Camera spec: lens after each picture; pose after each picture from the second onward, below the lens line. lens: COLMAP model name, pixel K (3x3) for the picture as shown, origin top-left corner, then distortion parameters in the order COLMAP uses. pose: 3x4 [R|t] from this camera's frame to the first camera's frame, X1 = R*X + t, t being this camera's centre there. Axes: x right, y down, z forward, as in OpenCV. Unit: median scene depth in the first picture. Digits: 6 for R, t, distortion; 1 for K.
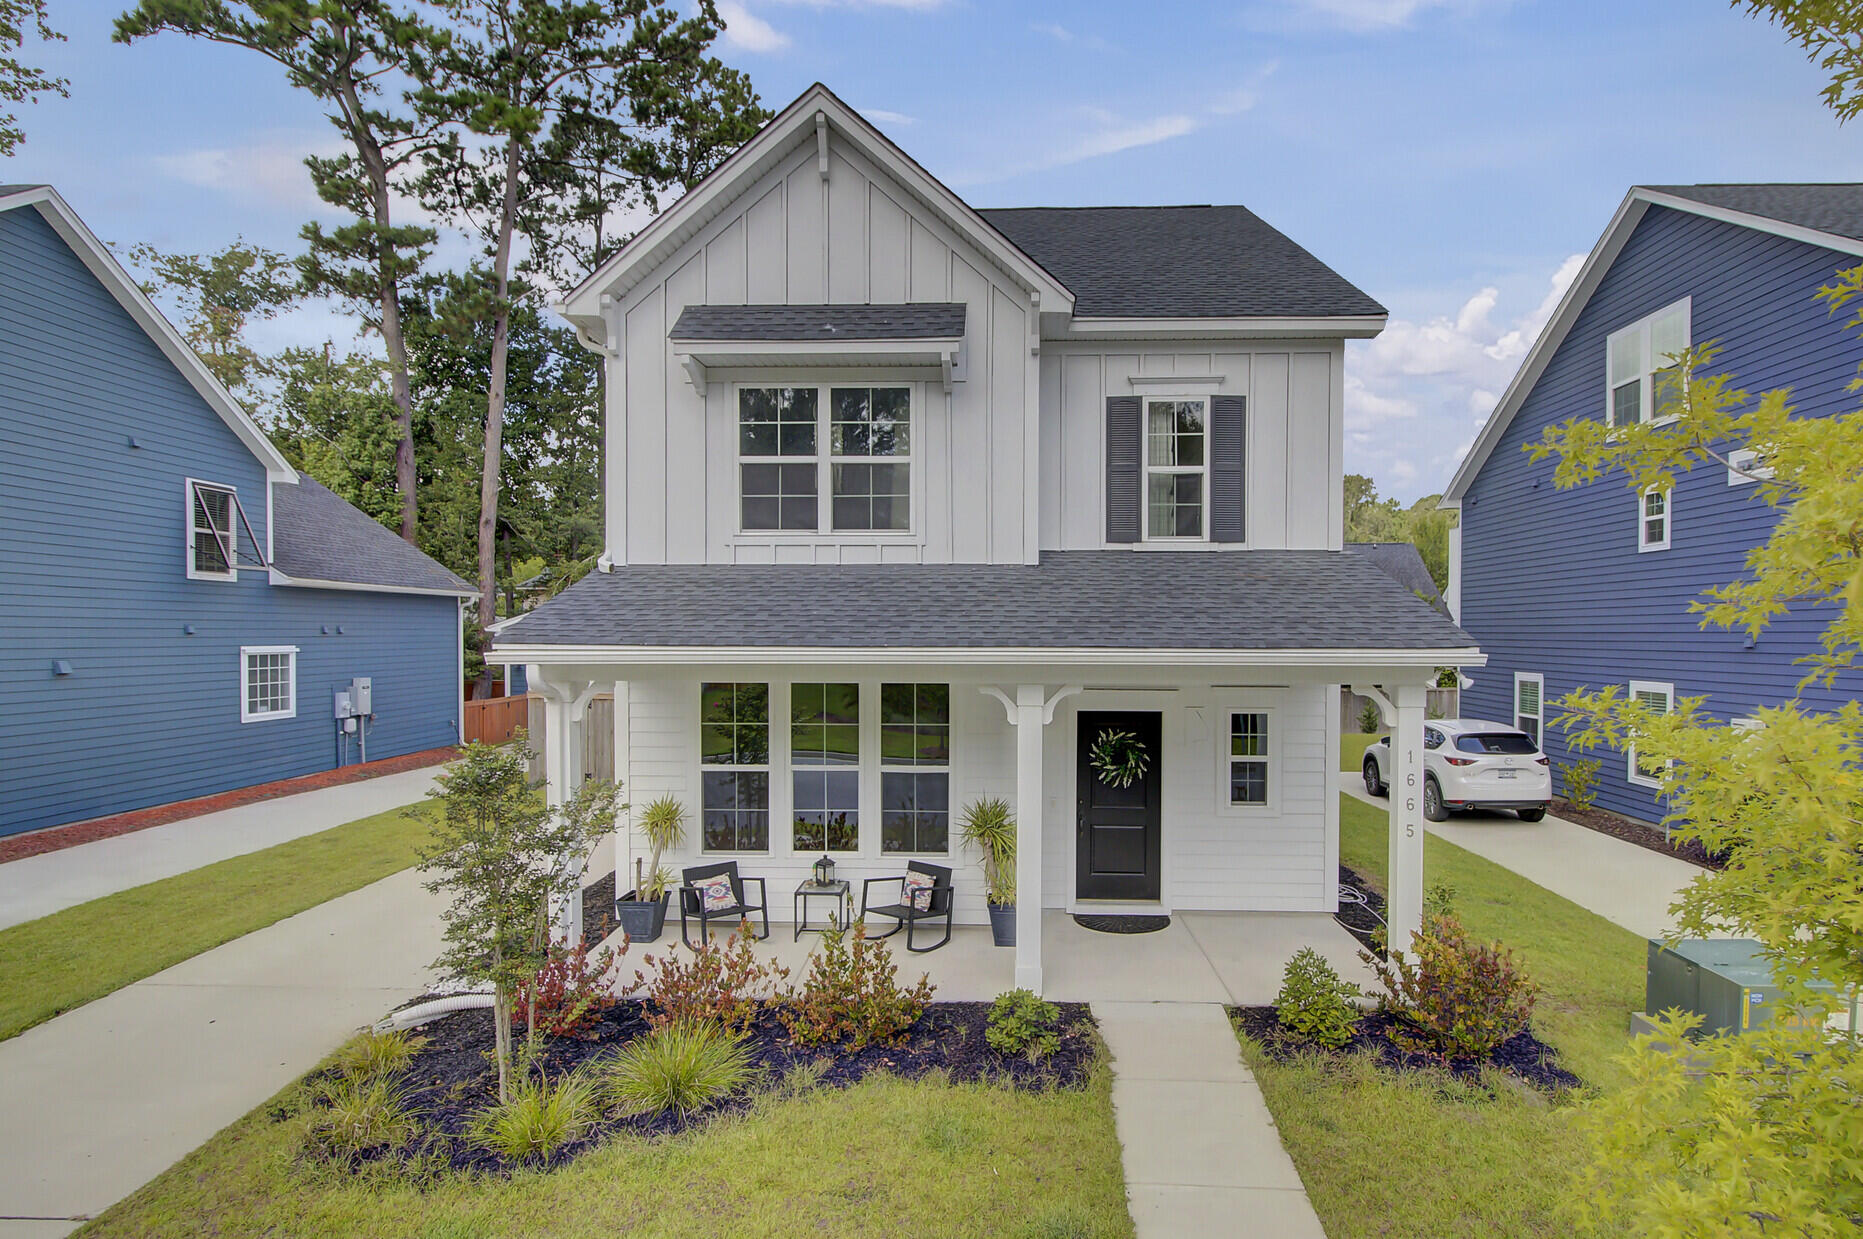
lens RADIAL K [[1007.4, 0, 955.1], [0, 1007.4, 669.9], [0, 0, 1]] dist [0.001207, 0.000123]
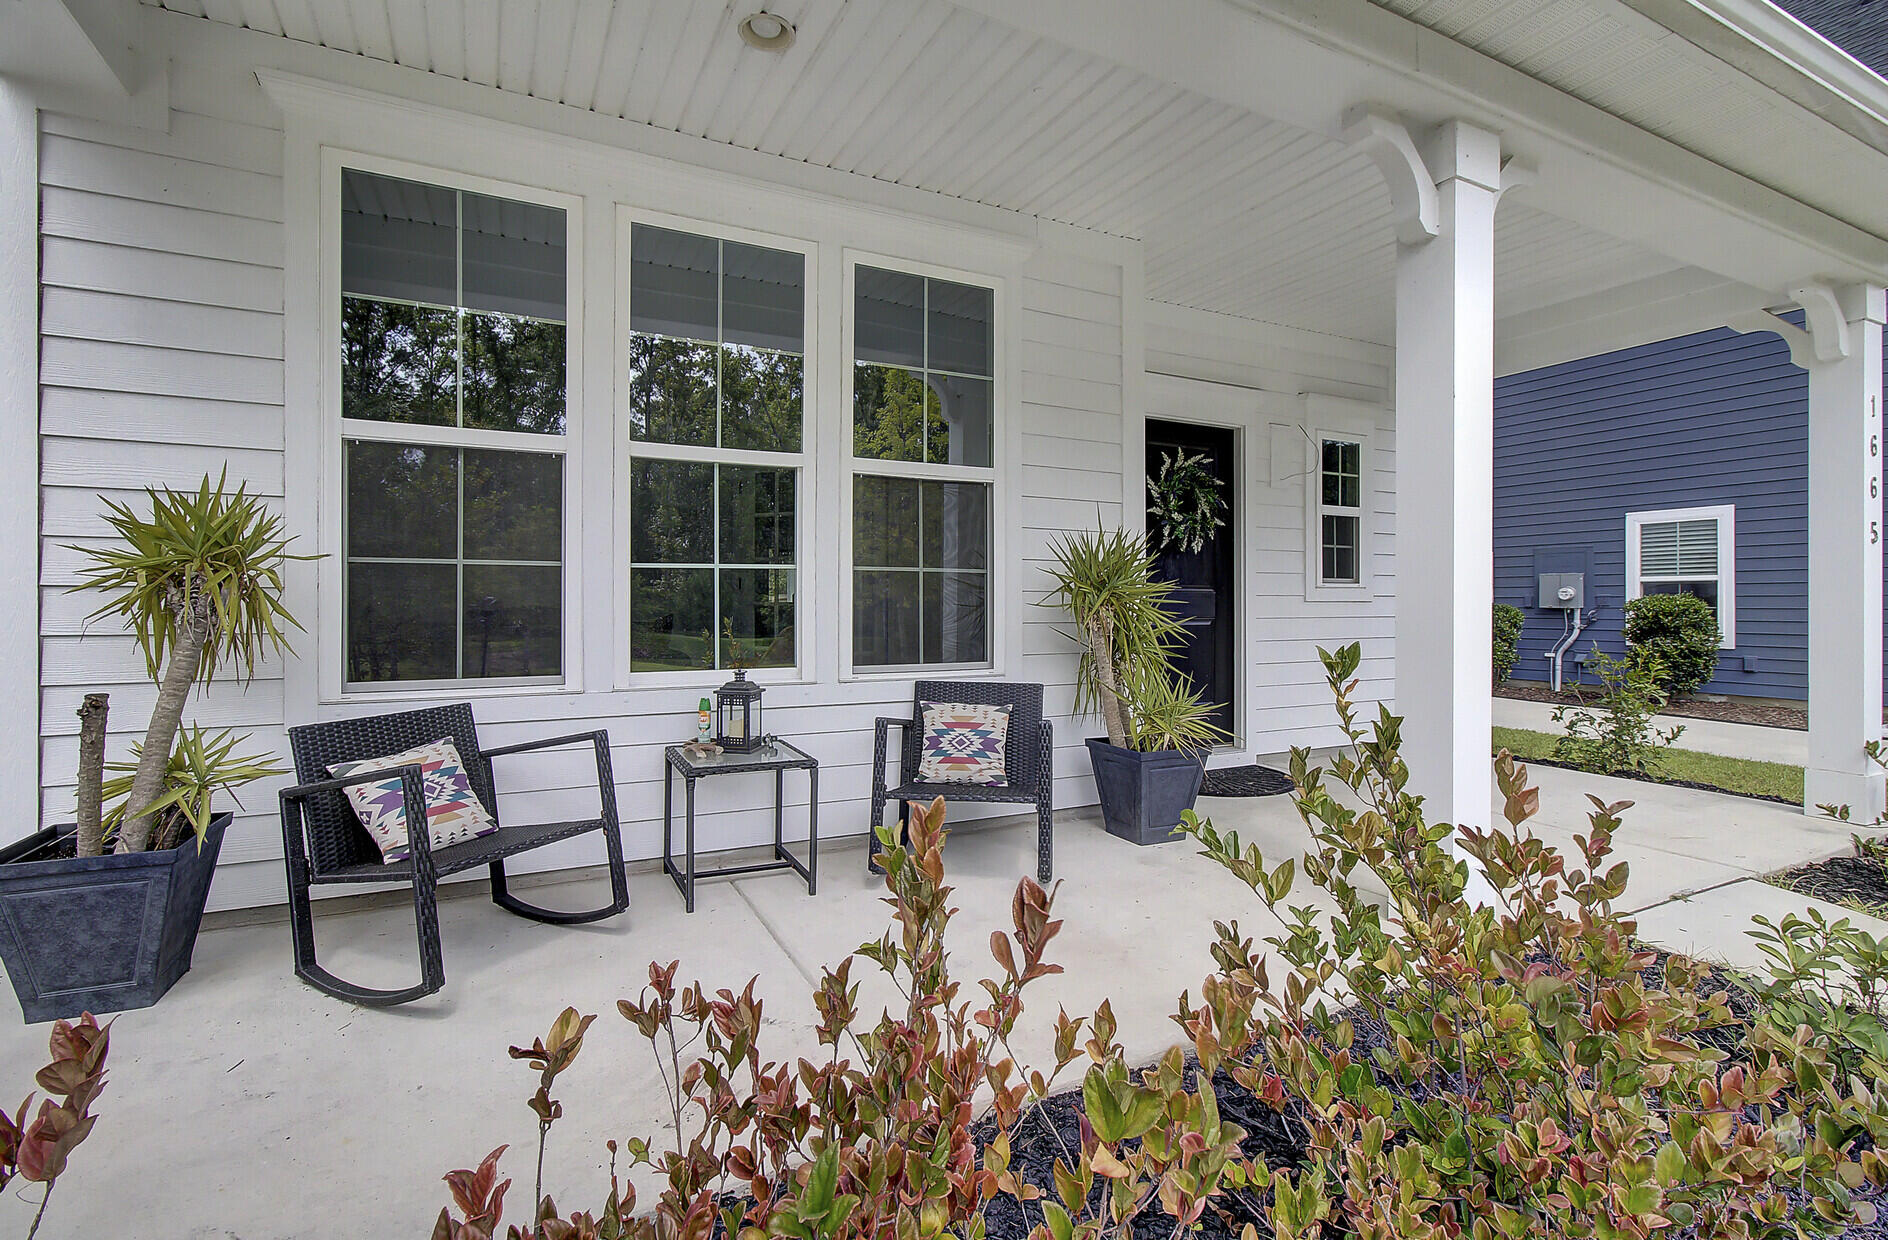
lens RADIAL K [[871.4, 0, 925.7], [0, 871.4, 605.3], [0, 0, 1]] dist [-0.001471, -0.000267]
pose [[0.877855, -0.000035, 0.478926, -0.220673], [0.012512, 0.999660, -0.022861, 0.163900], [-0.478762, 0.026061, 0.877558, 0.661478]]
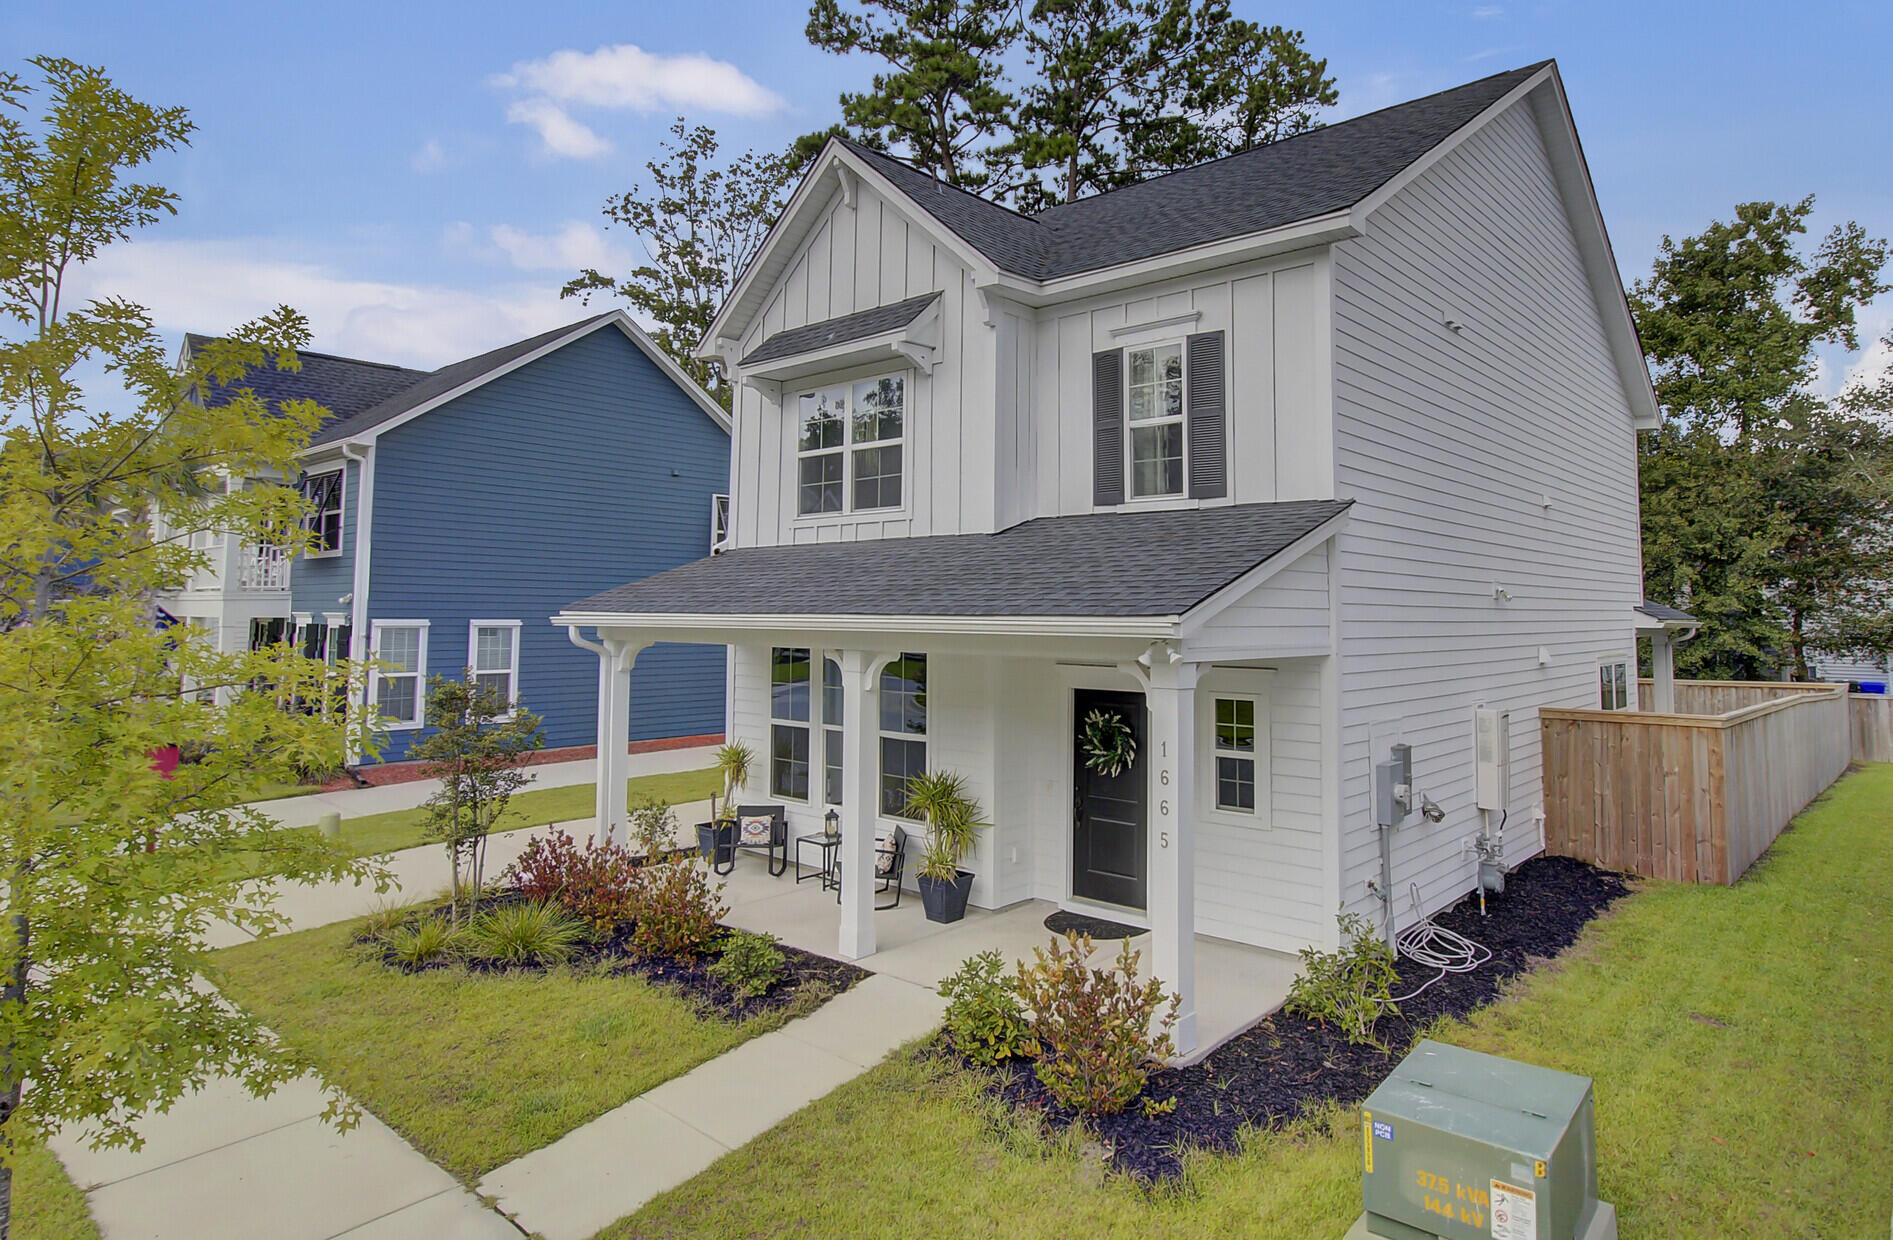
lens RADIAL K [[1099.0, 0, 953.9], [0, 1099.0, 527.1], [0, 0, 1]] dist [-0.000359, 0.000337]
pose [[0.768102, -0.047621, -0.638554, 0.725802], [-0.029032, 0.993615, -0.109022, 0.007822], [0.639669, 0.102278, 0.761816, 0.150436]]
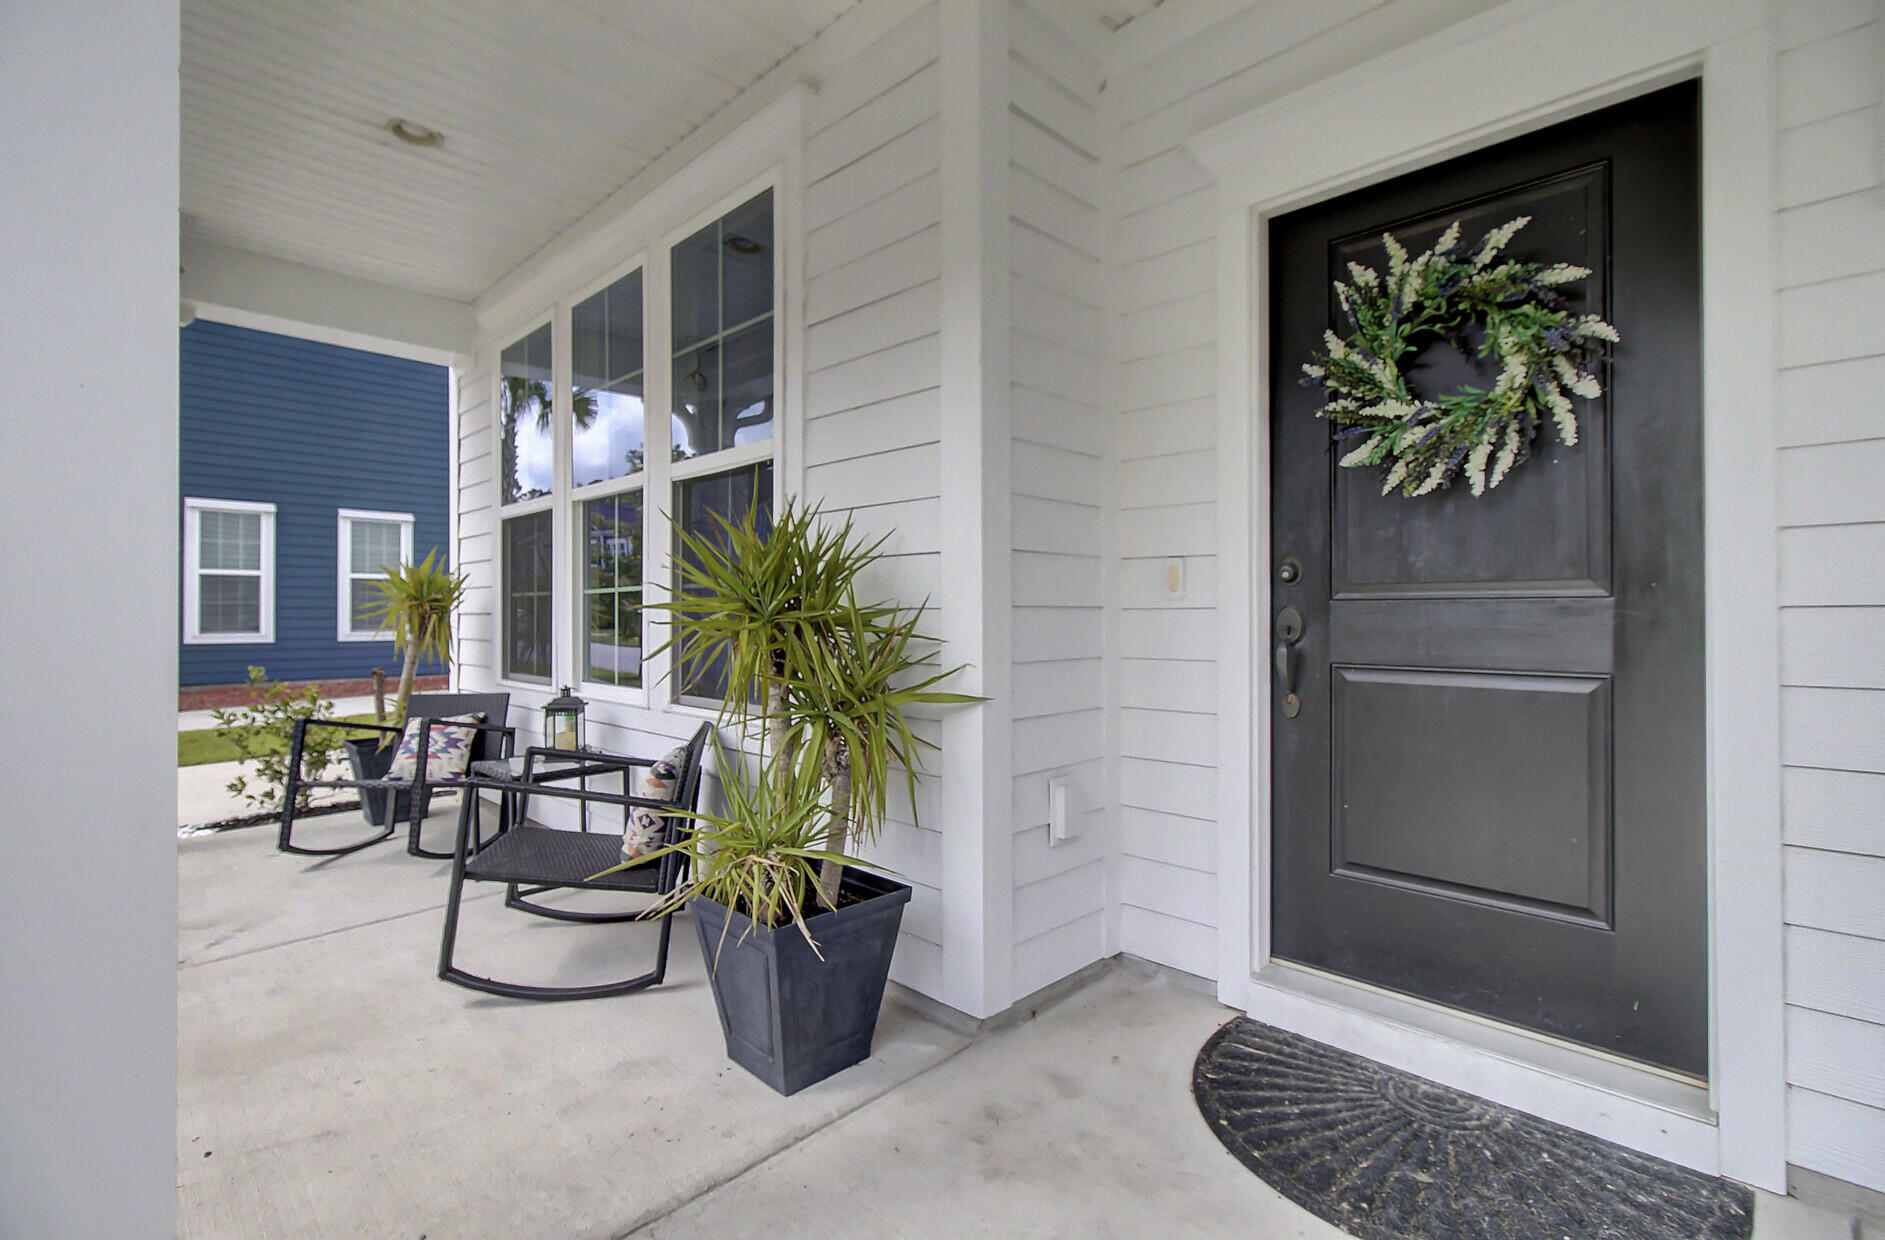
lens RADIAL K [[870.0, 0, 924.2], [0, 870.0, 605.3], [0, 0, 1]] dist [-0.001471, -0.000267]
pose [[0.731046, -0.011199, -0.682236, 0.218721], [-0.015833, 0.999318, -0.033369, 0.156153], [0.682144, 0.035196, 0.730370, 0.821248]]
